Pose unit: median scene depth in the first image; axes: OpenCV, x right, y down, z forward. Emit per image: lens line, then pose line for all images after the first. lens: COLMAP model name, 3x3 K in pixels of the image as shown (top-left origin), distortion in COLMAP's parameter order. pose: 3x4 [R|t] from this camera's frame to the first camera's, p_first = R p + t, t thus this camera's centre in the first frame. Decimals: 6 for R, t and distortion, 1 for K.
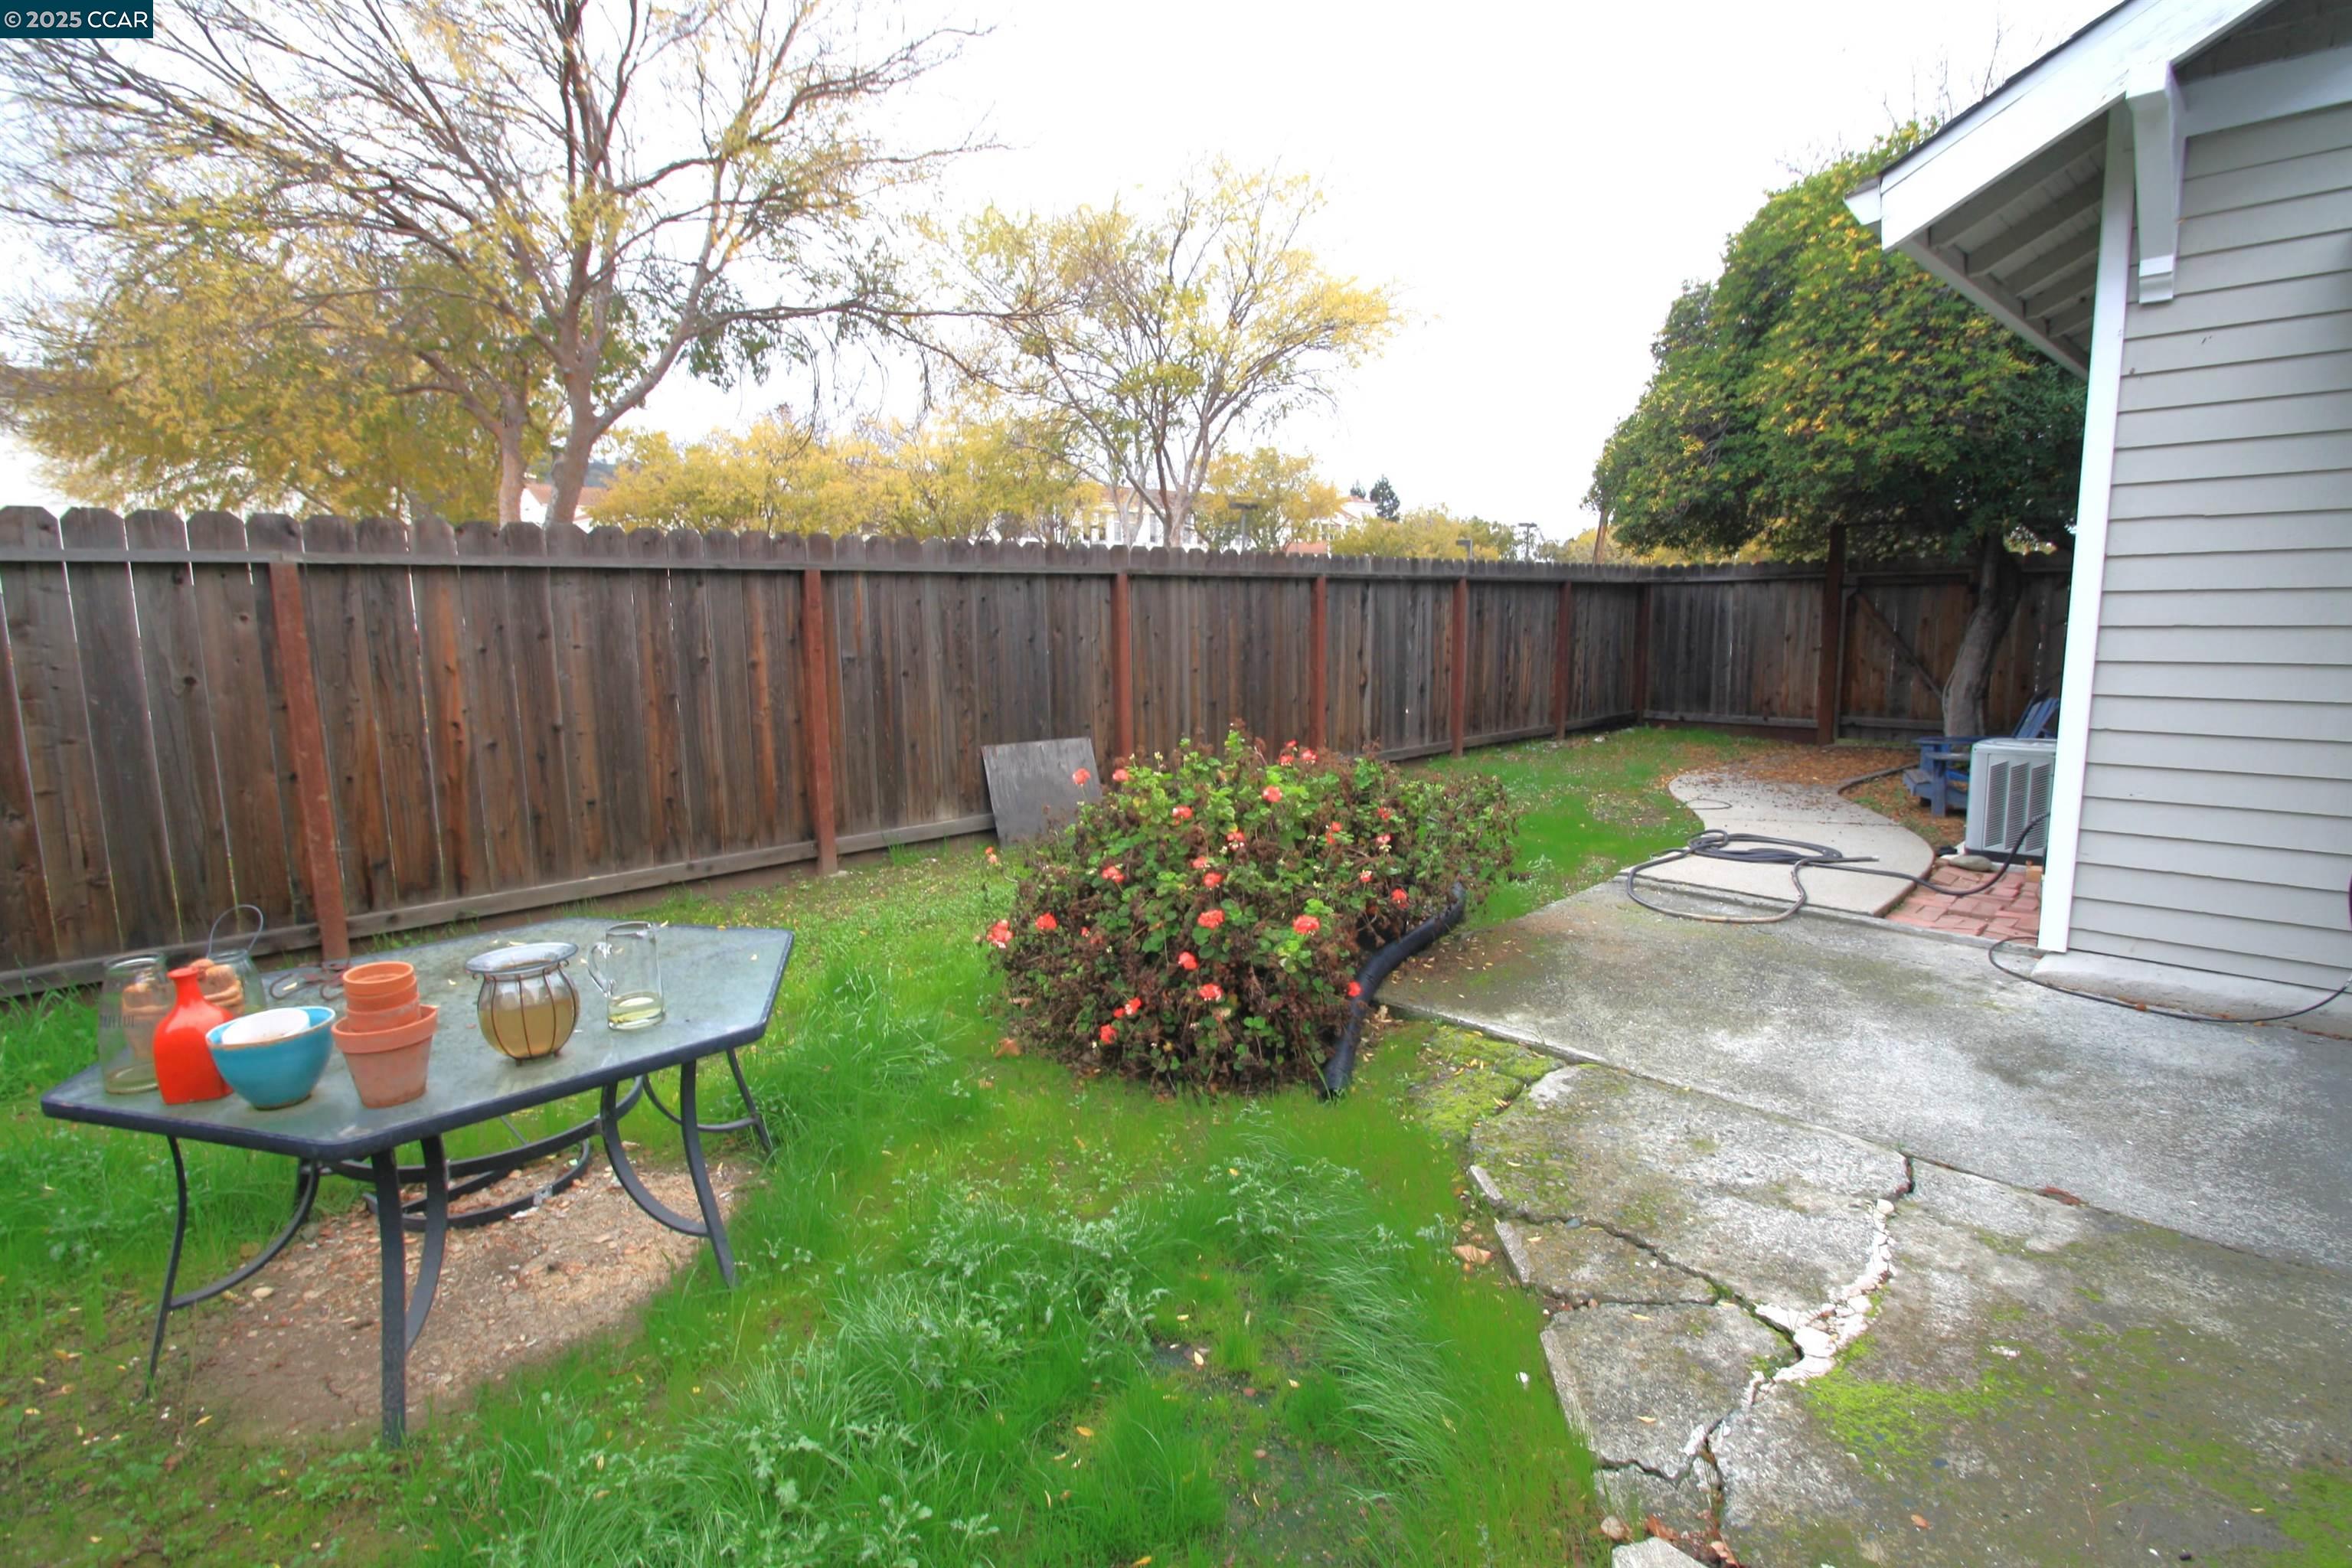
lens RADIAL K [[1141.6, 0, 1176.5], [0, 1141.6, 768.3], [0, 0, 1]] dist [0.020222, -0.020608]
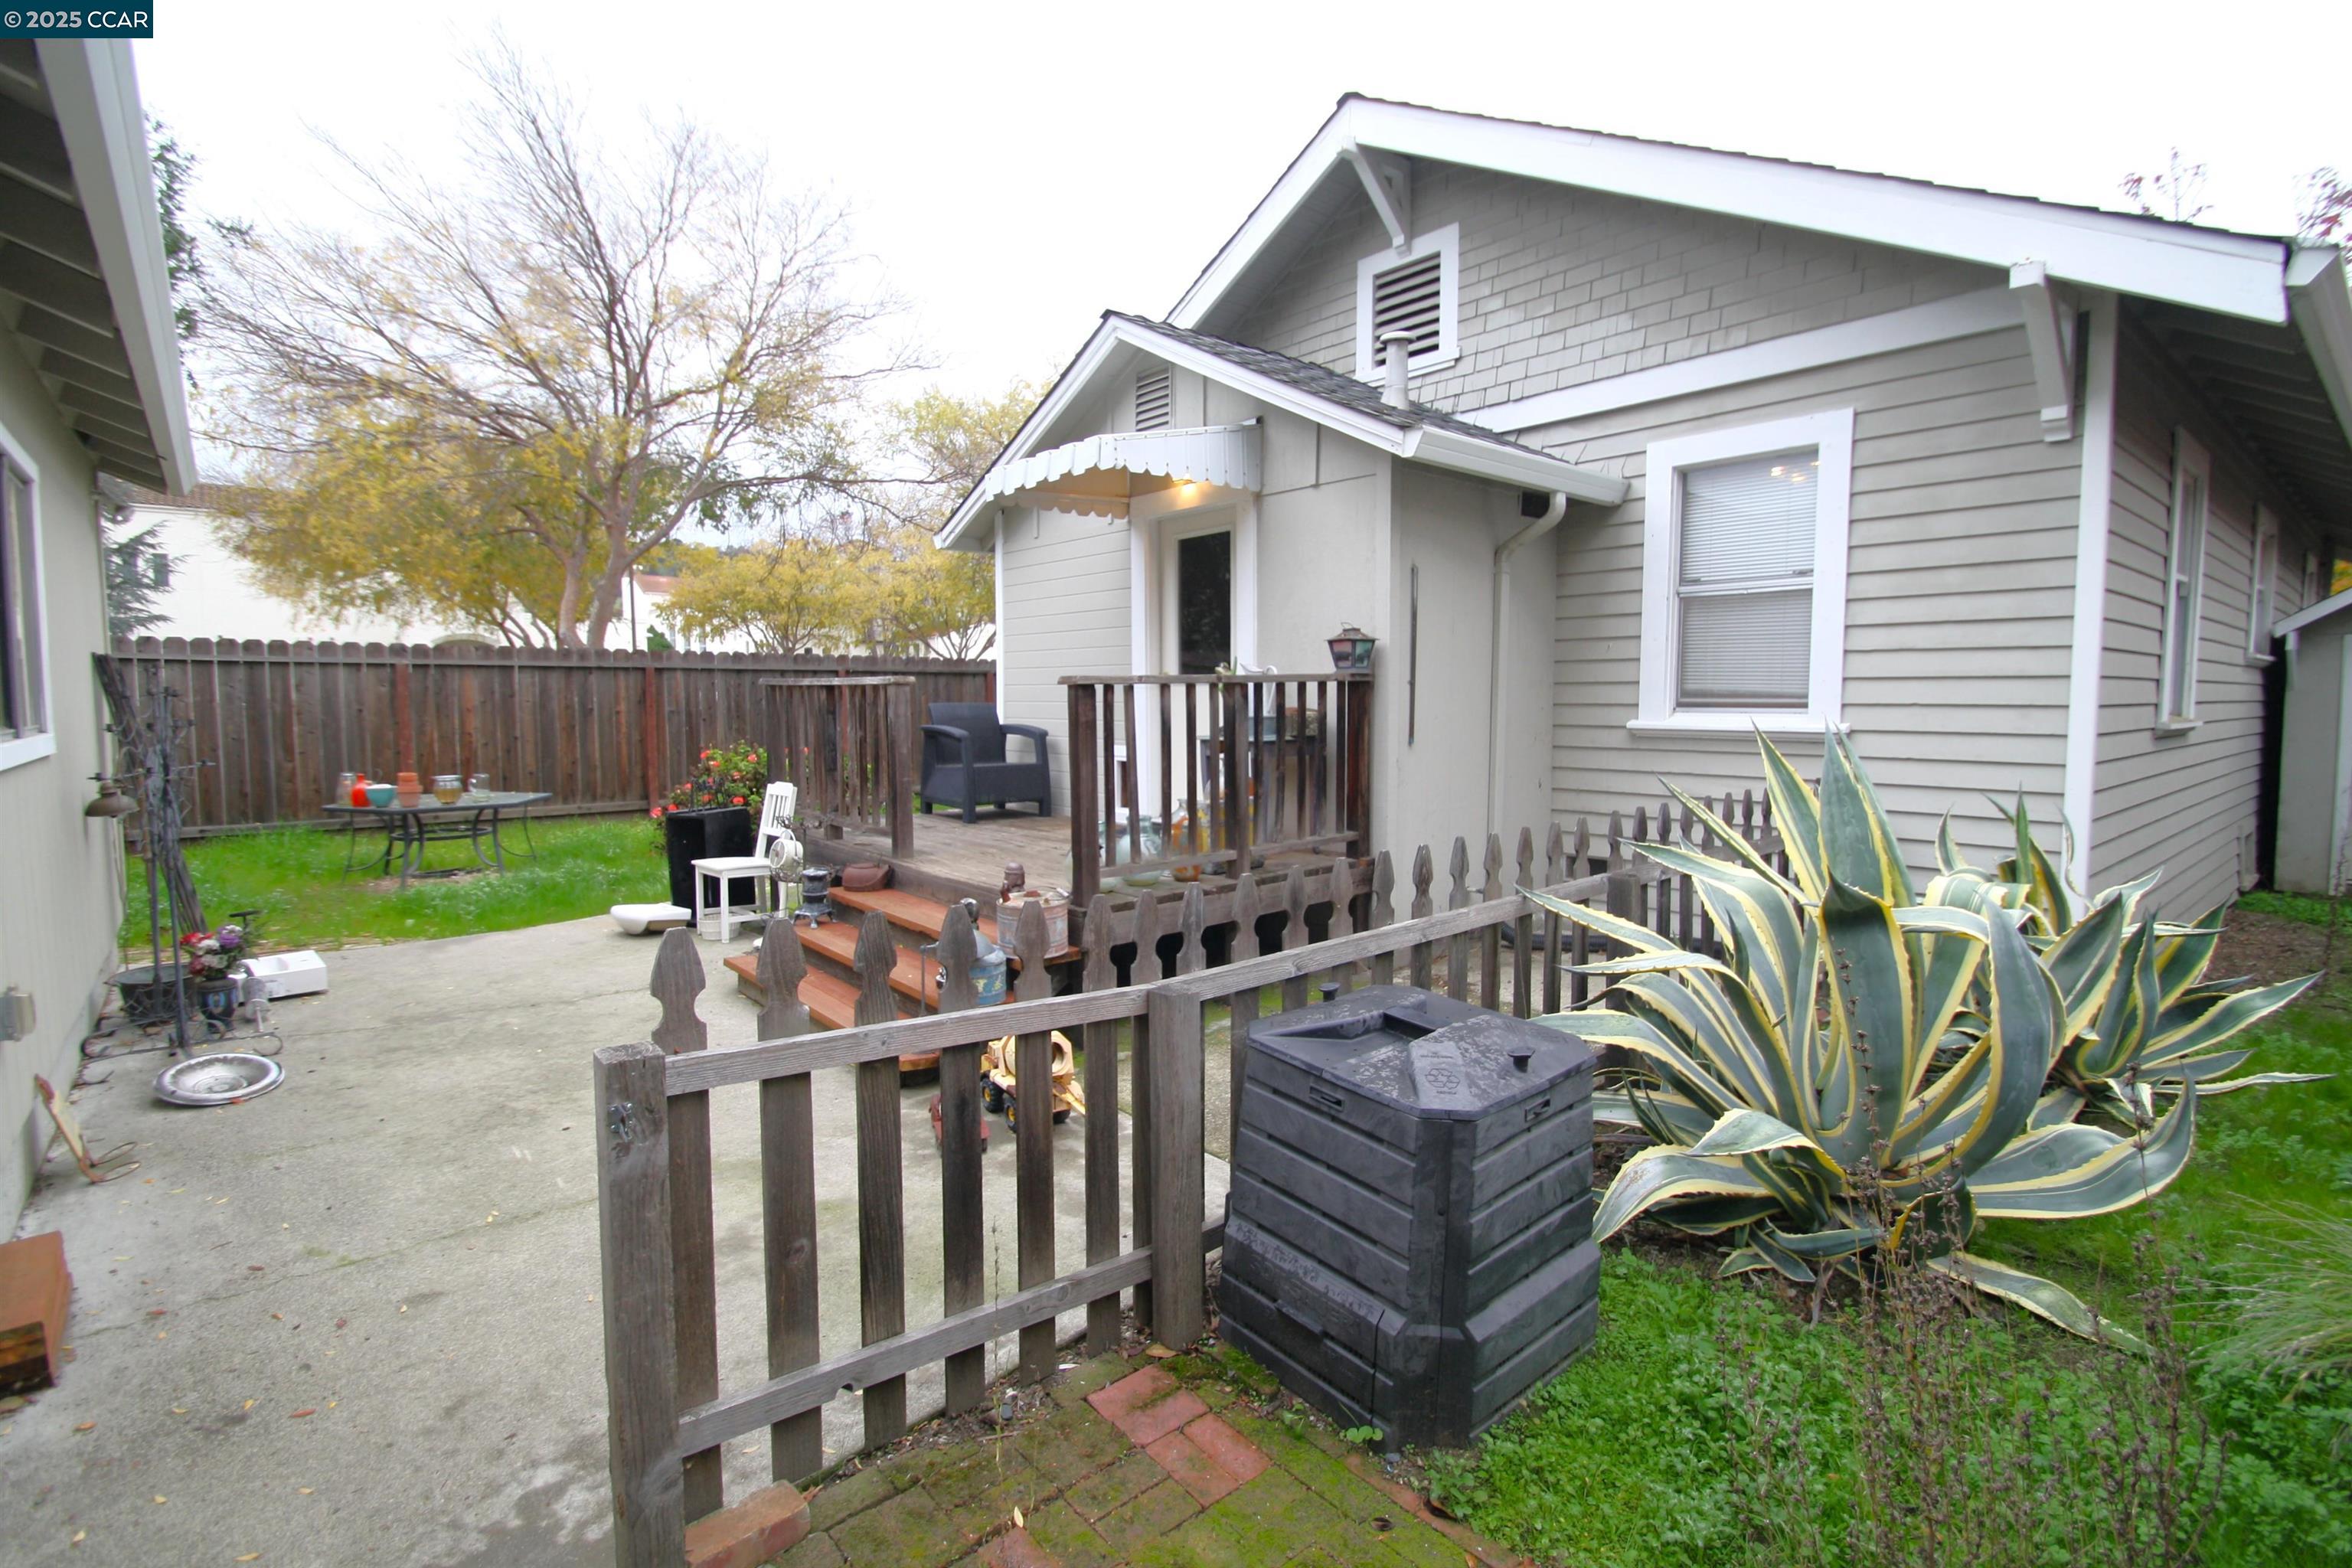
lens RADIAL K [[1154.2, 0, 1185.2], [0, 1154.2, 770.3], [0, 0, 1]] dist [0.028001, 0.000003]
pose [[0.996437, 0.023104, -0.081112, 0.676596], [-0.028763, 0.997181, -0.069302, 0.106477], [0.079283, 0.071388, 0.994293, -0.821712]]
